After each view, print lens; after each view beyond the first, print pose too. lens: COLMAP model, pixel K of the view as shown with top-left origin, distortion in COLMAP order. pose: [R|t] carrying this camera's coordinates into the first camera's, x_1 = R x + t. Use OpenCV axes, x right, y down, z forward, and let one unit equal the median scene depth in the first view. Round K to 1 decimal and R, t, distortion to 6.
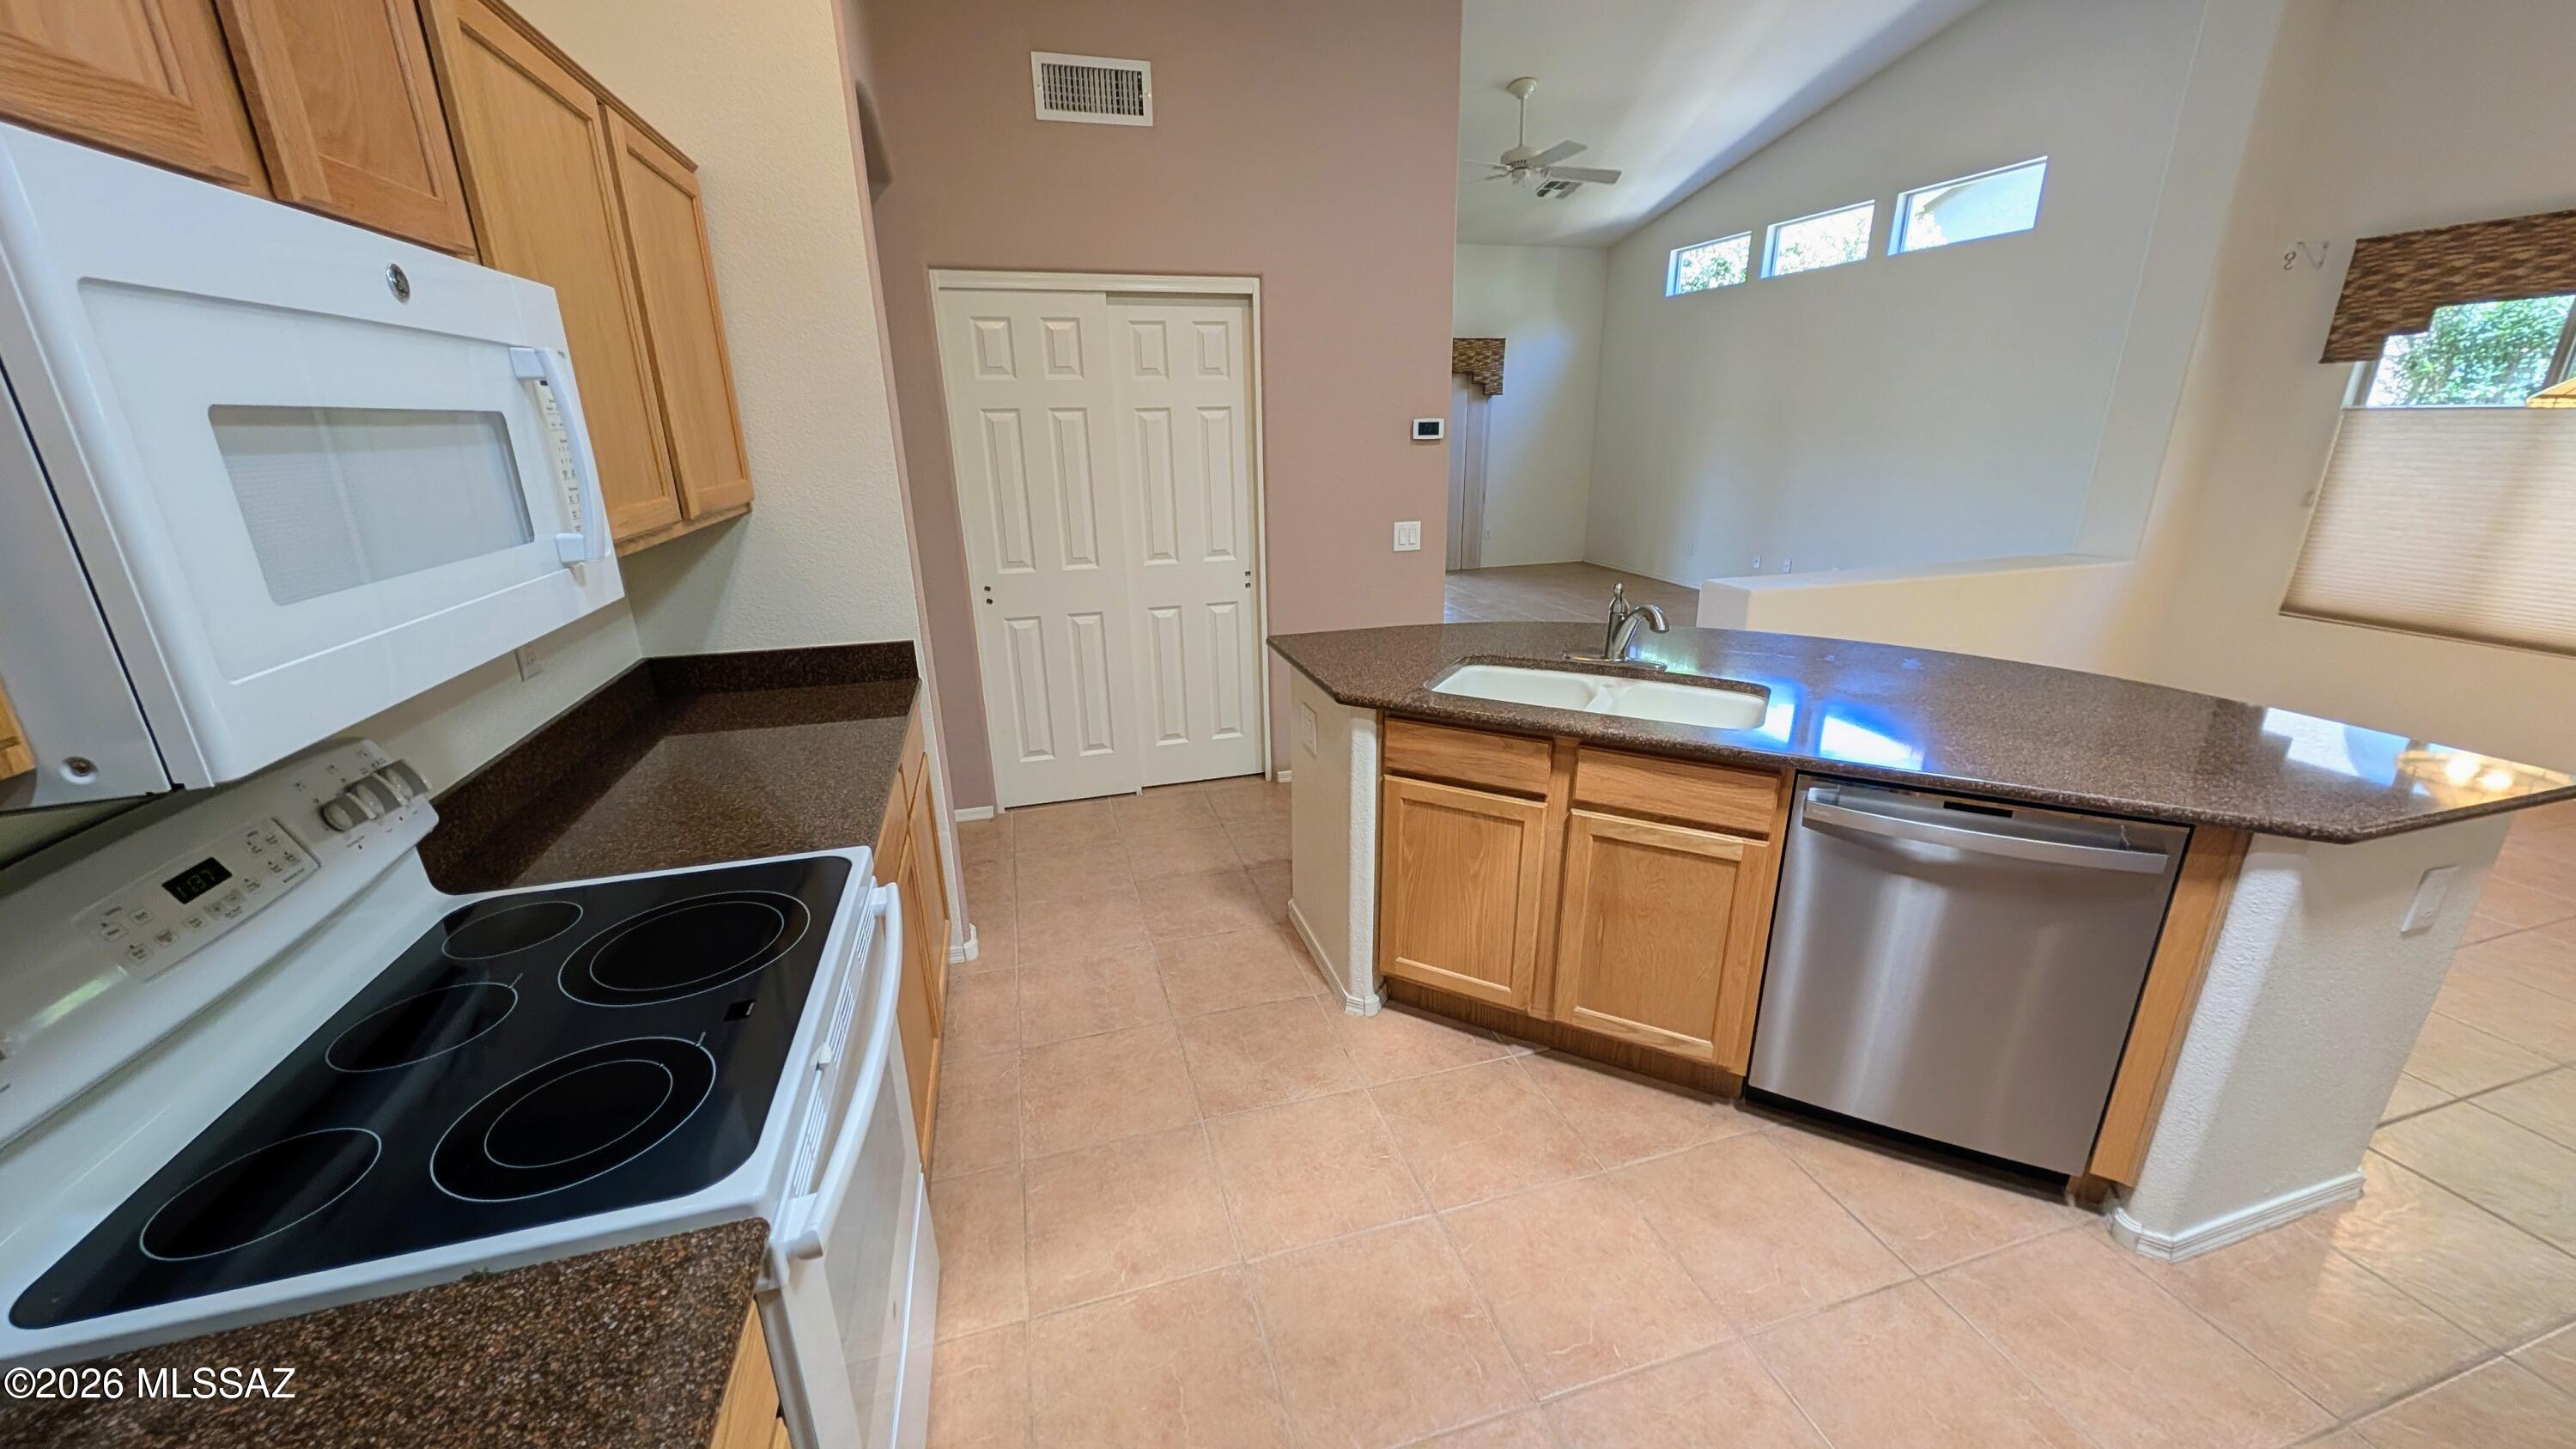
lens RADIAL K [[937.3, 0, 1289.7], [0, 937.3, 727.3], [0, 0, 1]] dist [0.002735, -0.000468]
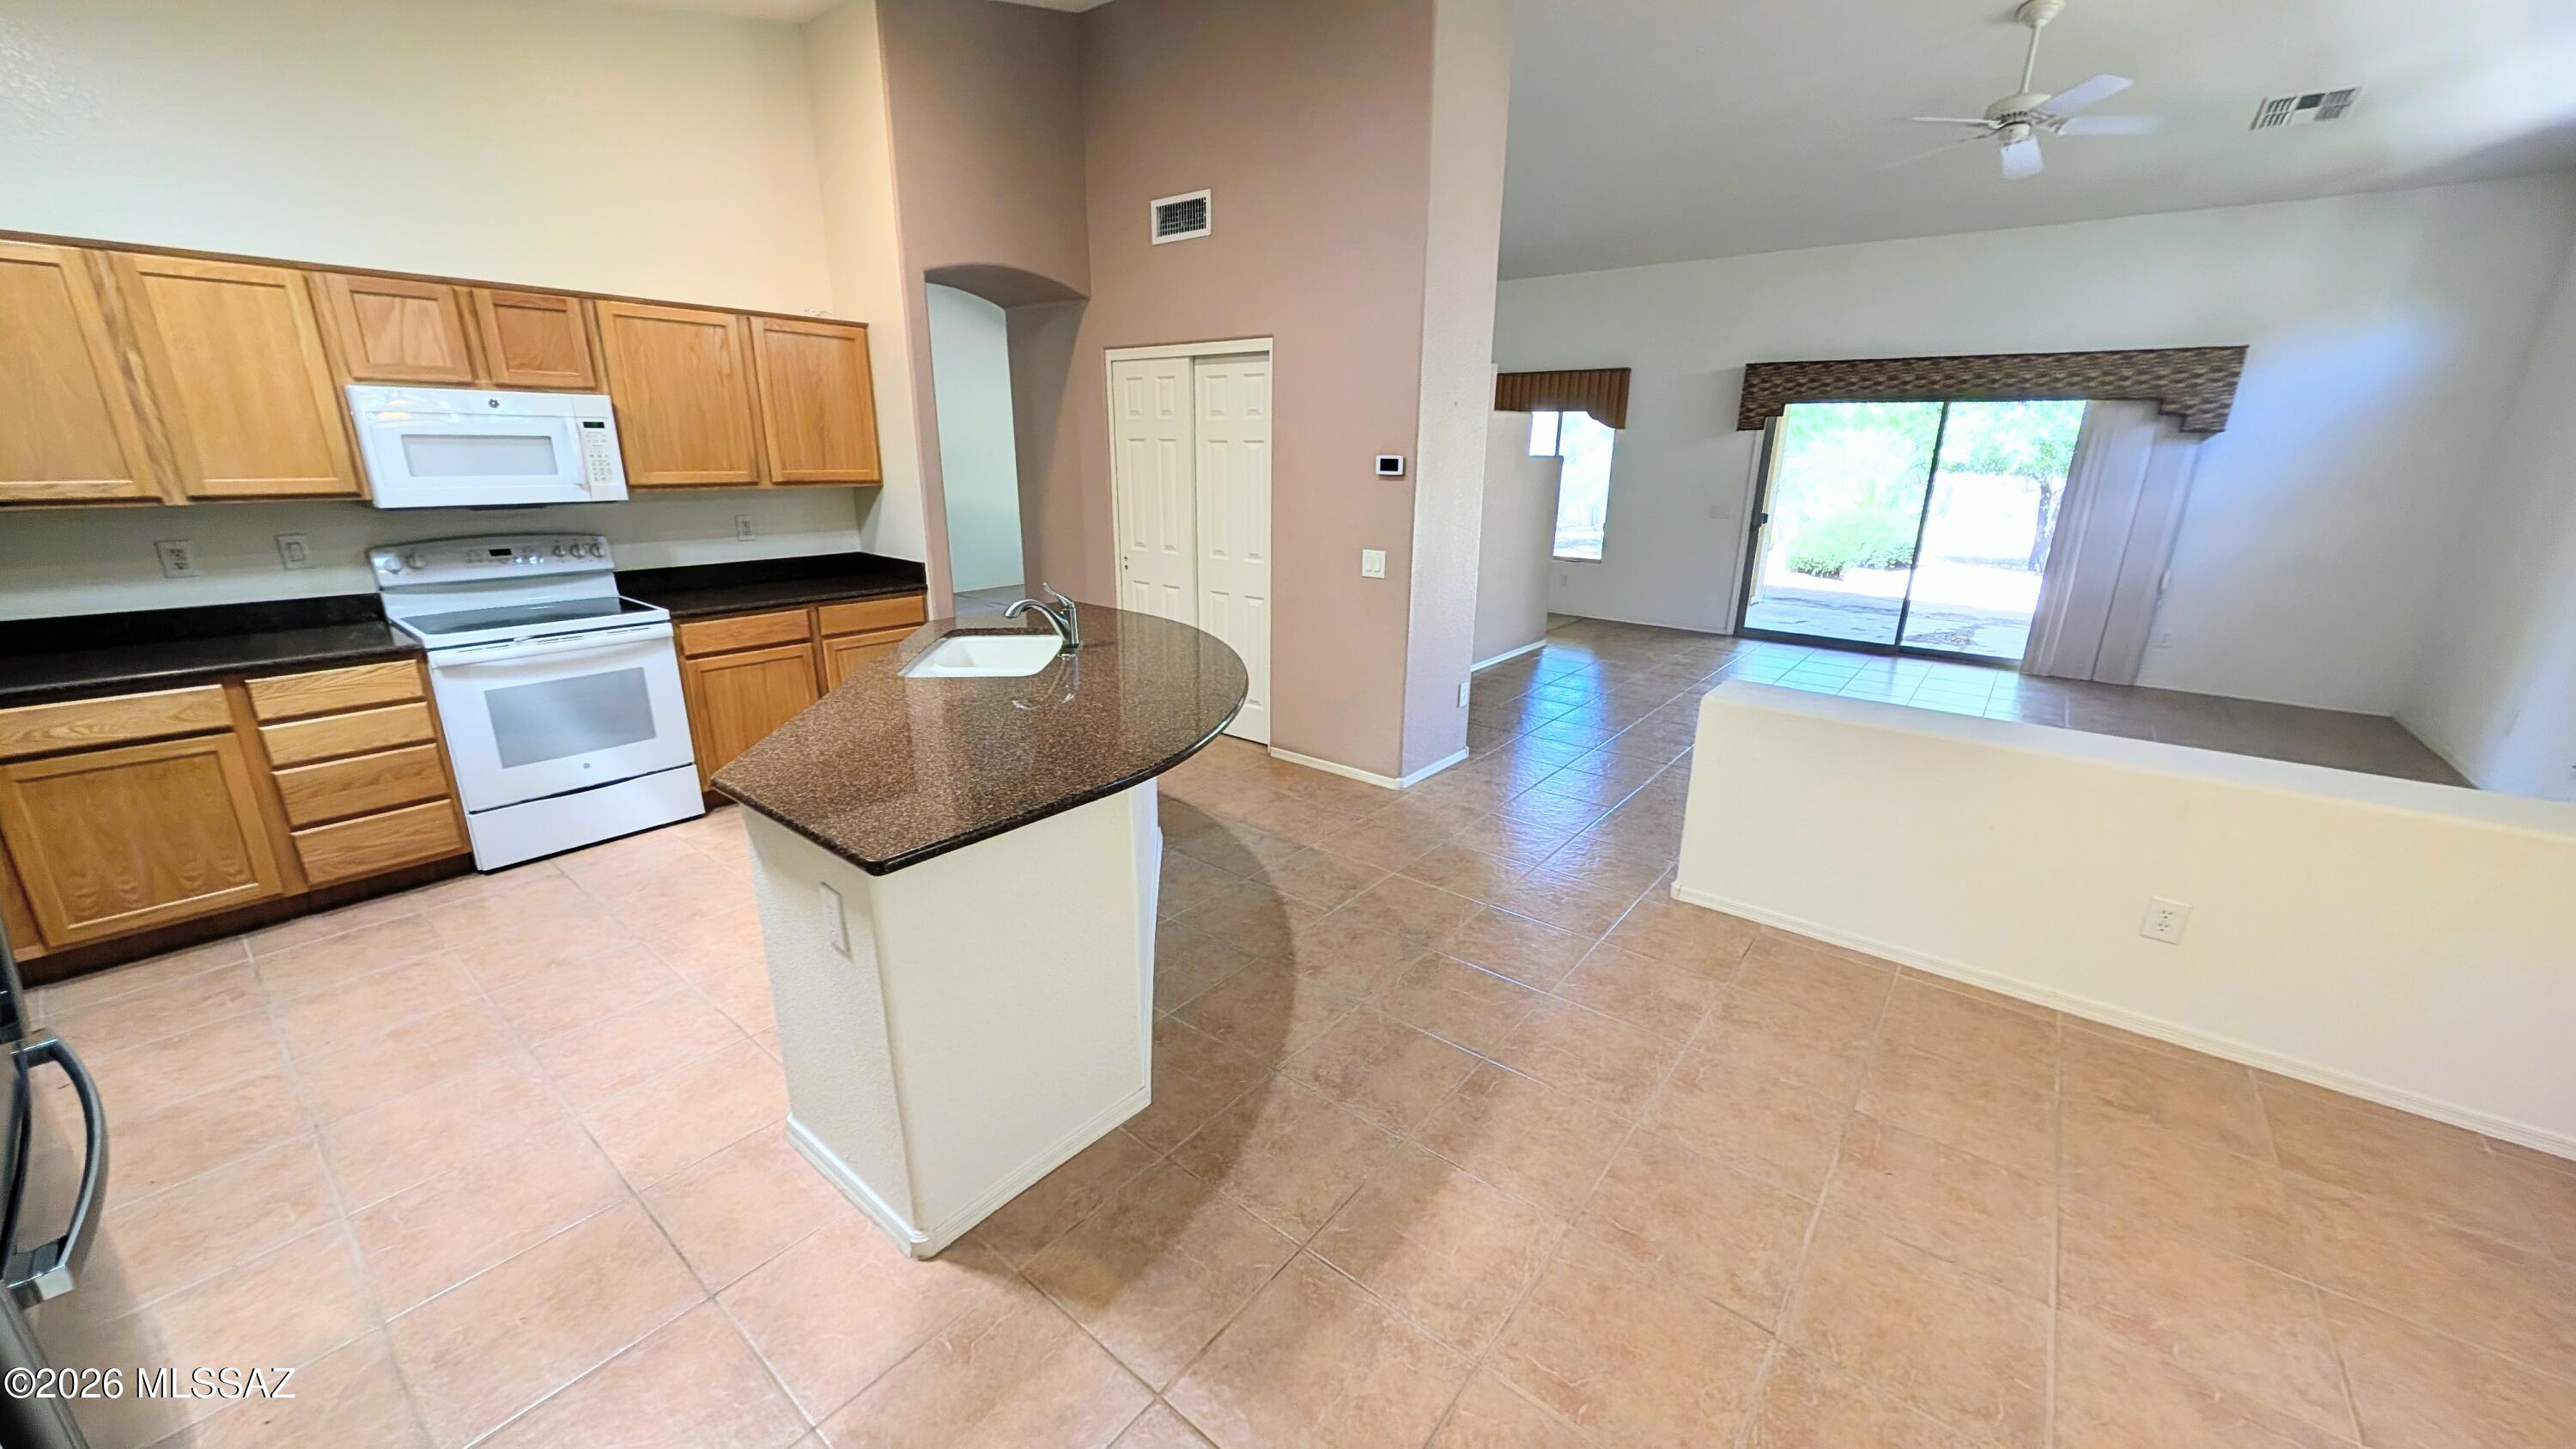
lens RADIAL K [[937.3, 0, 1290.2], [0, 937.3, 724.5], [0, 0, 1]] dist [0.002735, -0.000468]
pose [[0.573706, 0.256969, -0.777707, 1.293783], [-0.277873, 0.954262, 0.110323, -0.163832], [0.770486, 0.152811, 0.618870, 0.400088]]
